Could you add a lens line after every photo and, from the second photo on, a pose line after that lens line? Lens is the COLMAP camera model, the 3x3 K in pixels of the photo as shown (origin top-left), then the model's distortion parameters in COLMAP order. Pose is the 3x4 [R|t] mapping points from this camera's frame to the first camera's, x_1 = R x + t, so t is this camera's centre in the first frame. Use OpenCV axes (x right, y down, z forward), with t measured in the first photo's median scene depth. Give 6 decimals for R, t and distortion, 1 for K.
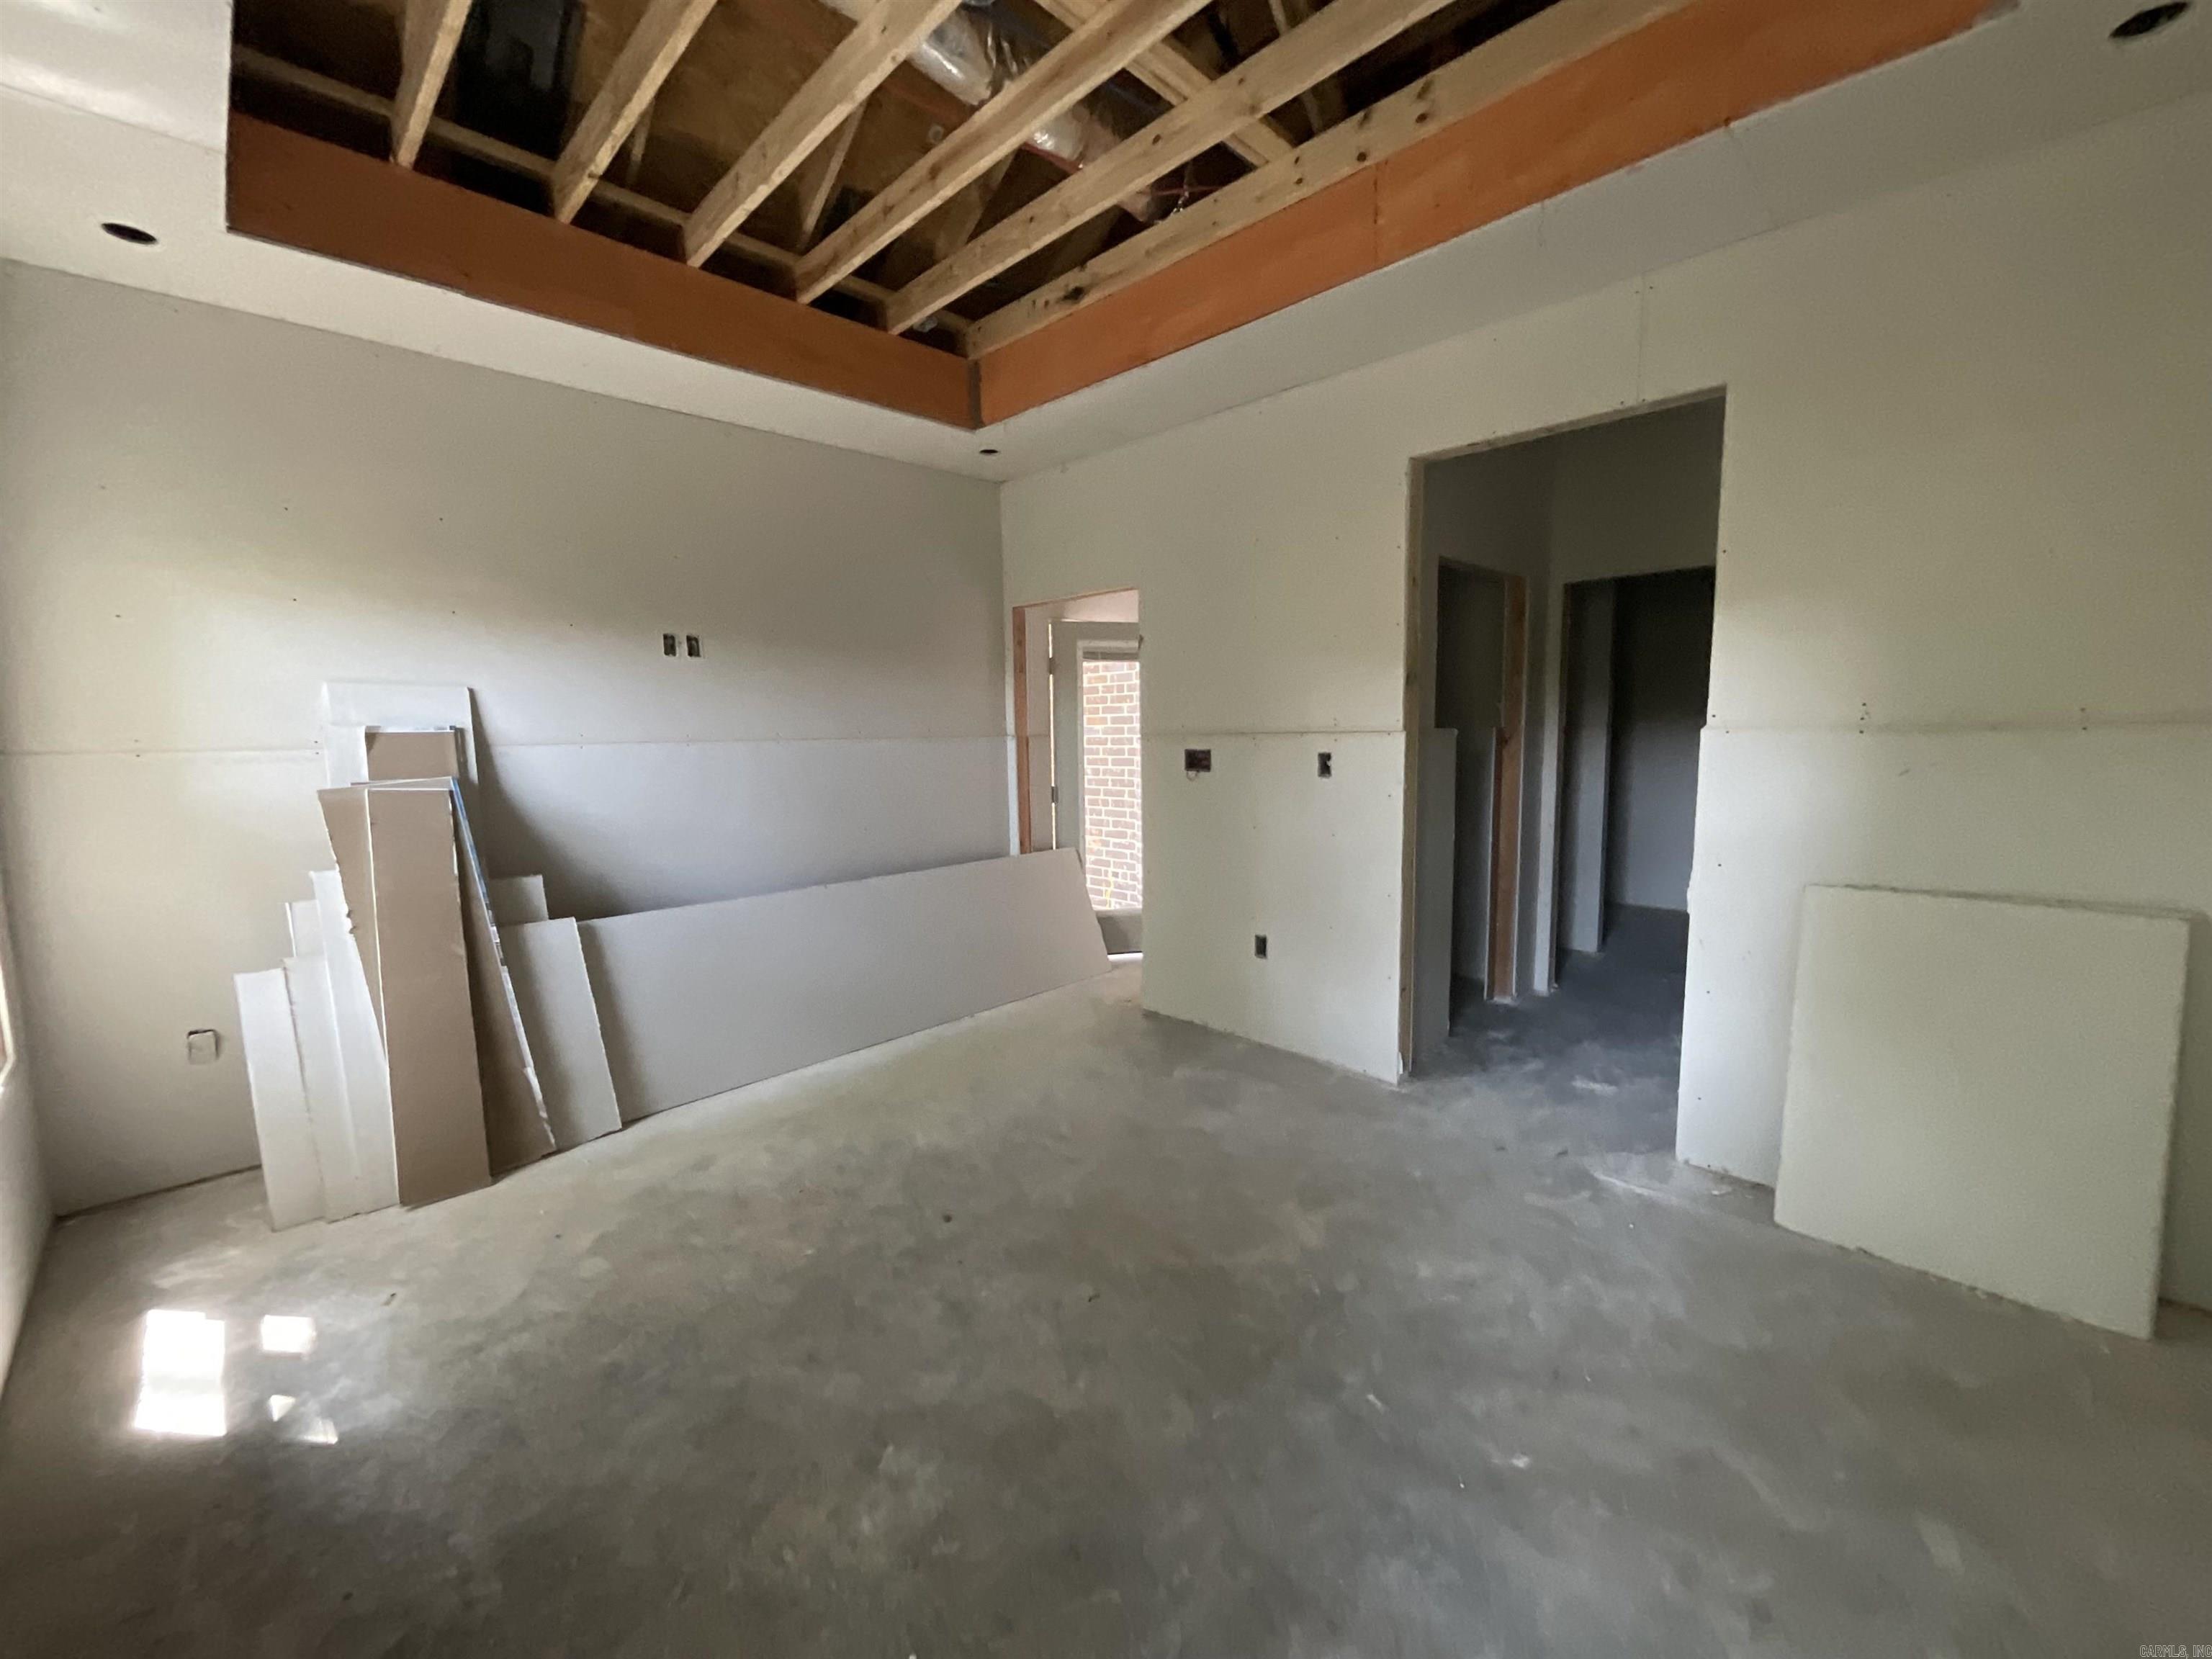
lens RADIAL K [[897.2, 0, 1106.0], [0, 897.2, 829.5], [0, 0, 1]] dist [0.000012, 0.000037]
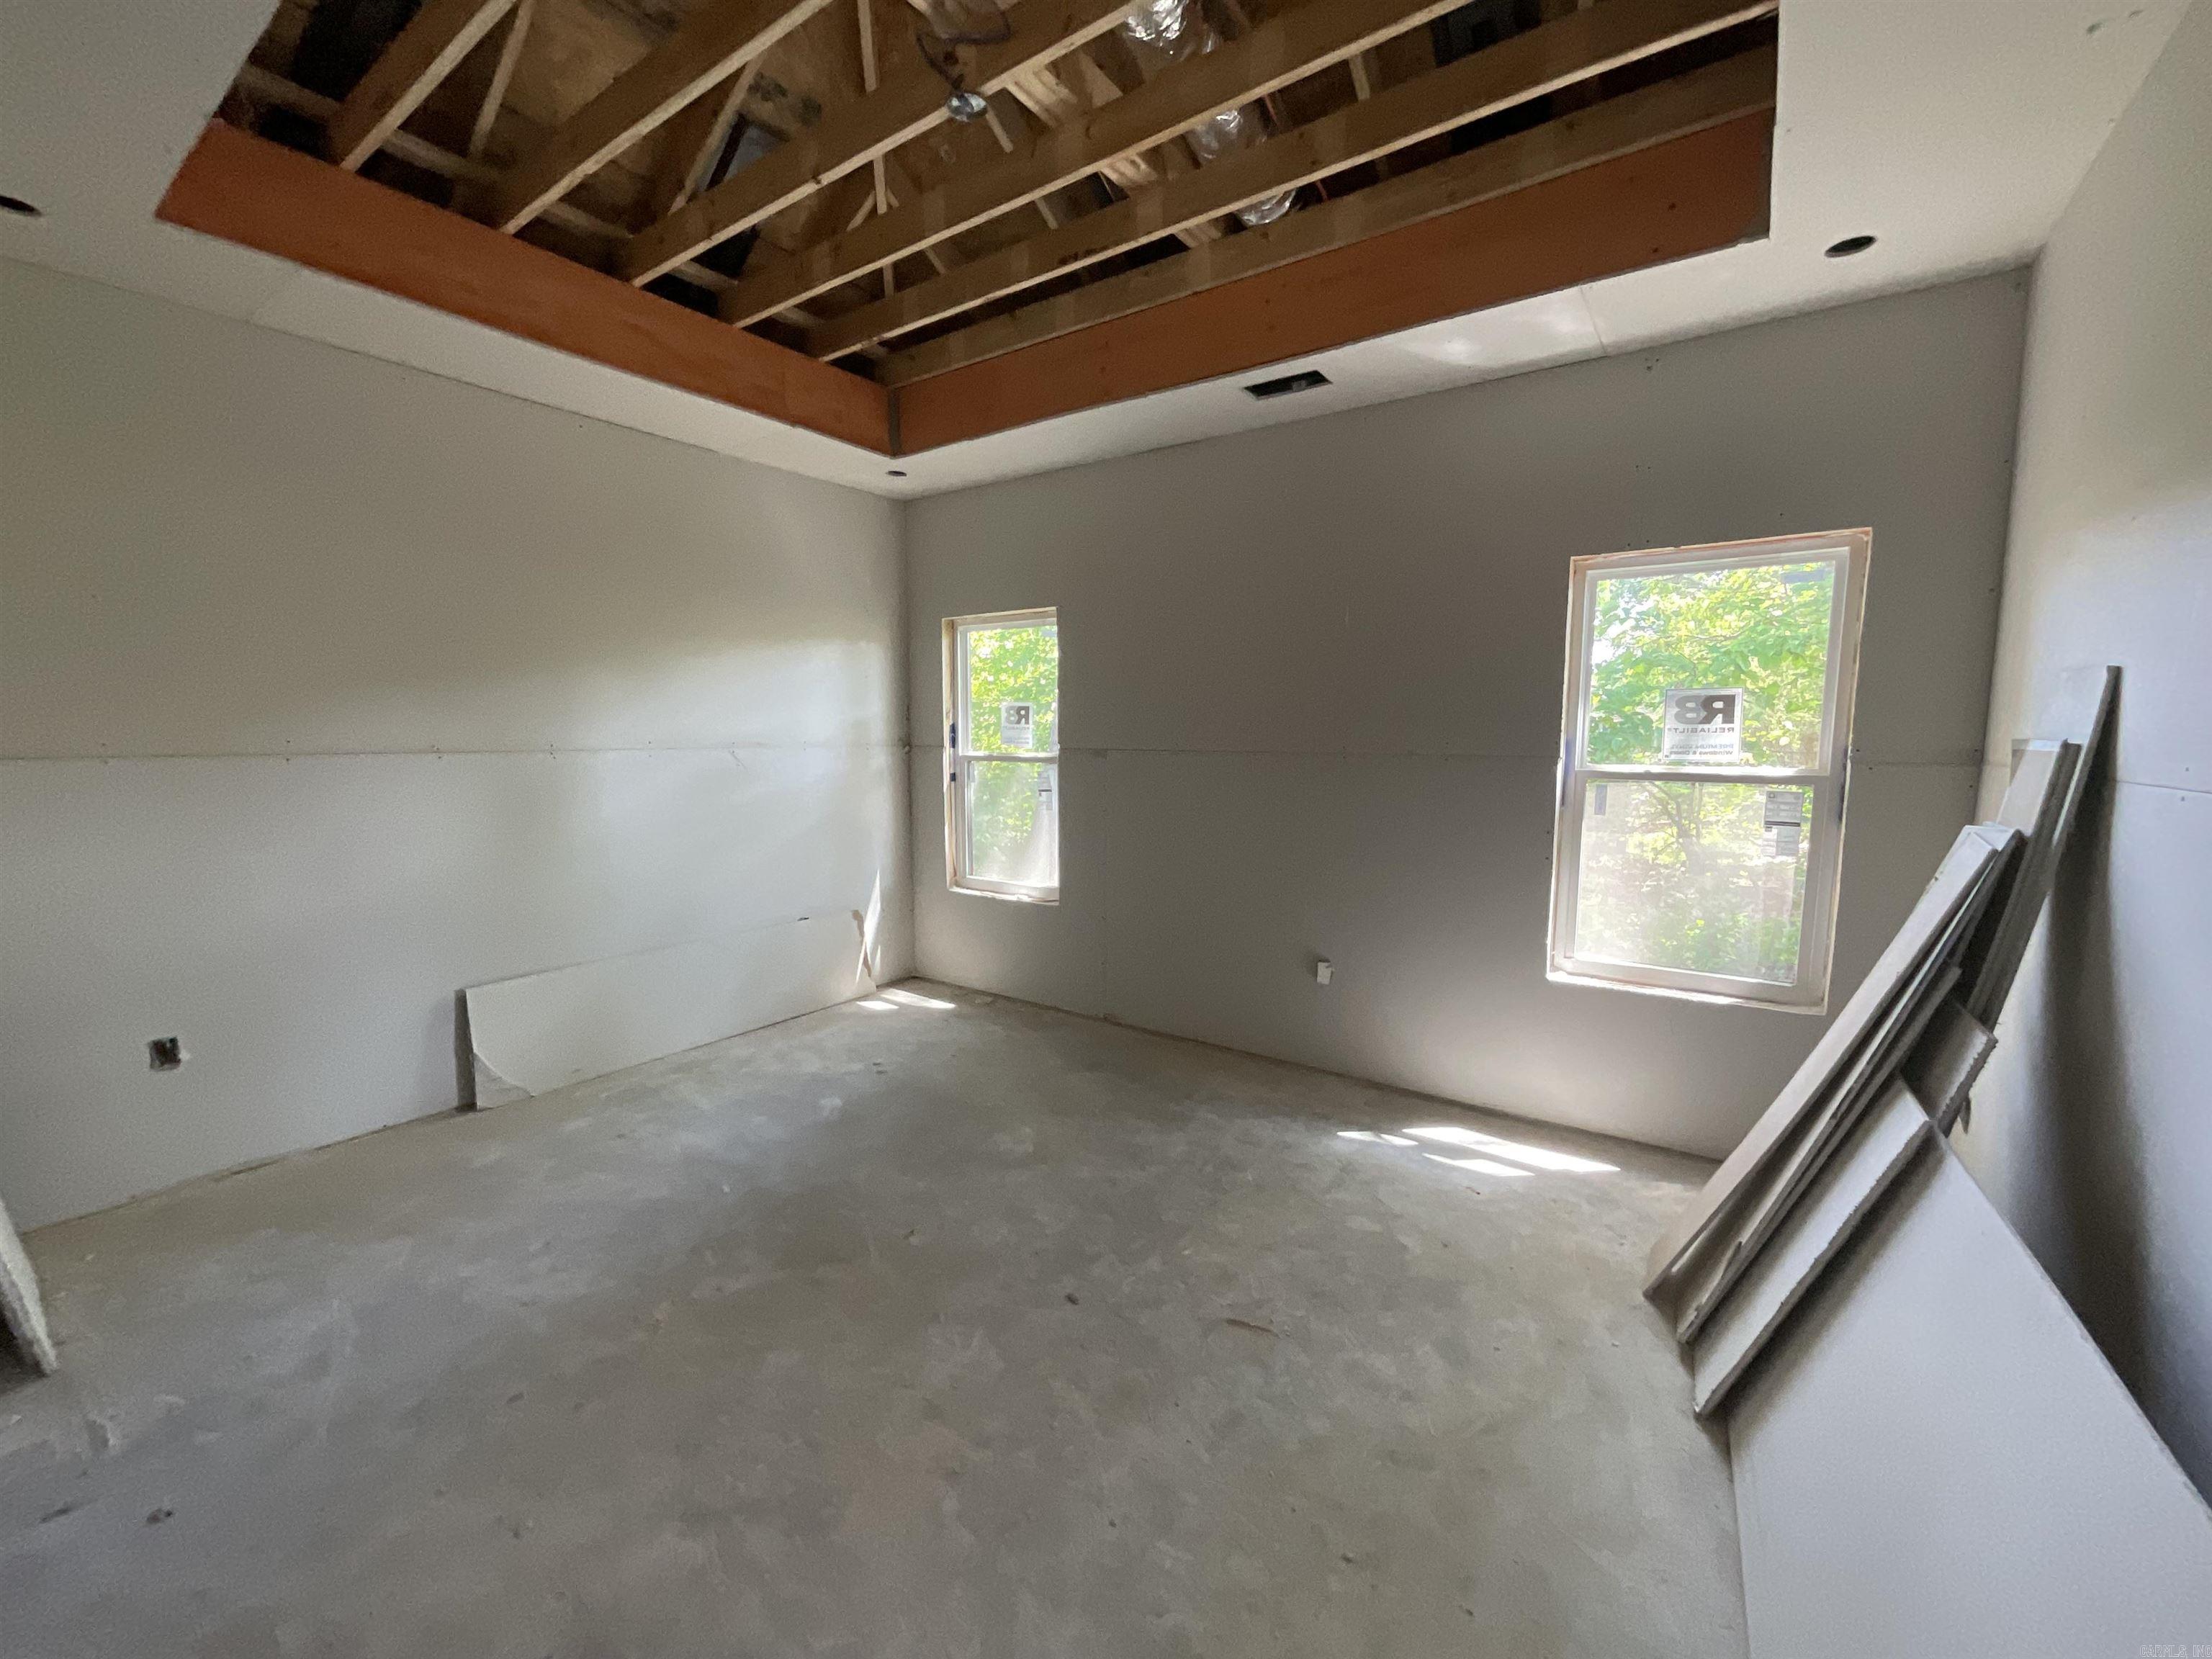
lens RADIAL K [[897.2, 0, 1106.0], [0, 897.2, 829.5], [0, 0, 1]] dist [0.000012, 0.000037]
pose [[-0.984852, 0.033243, -0.170178, -0.085083], [-0.004829, 0.975810, 0.218565, -0.257272], [0.173327, 0.216076, -0.960869, 2.060443]]
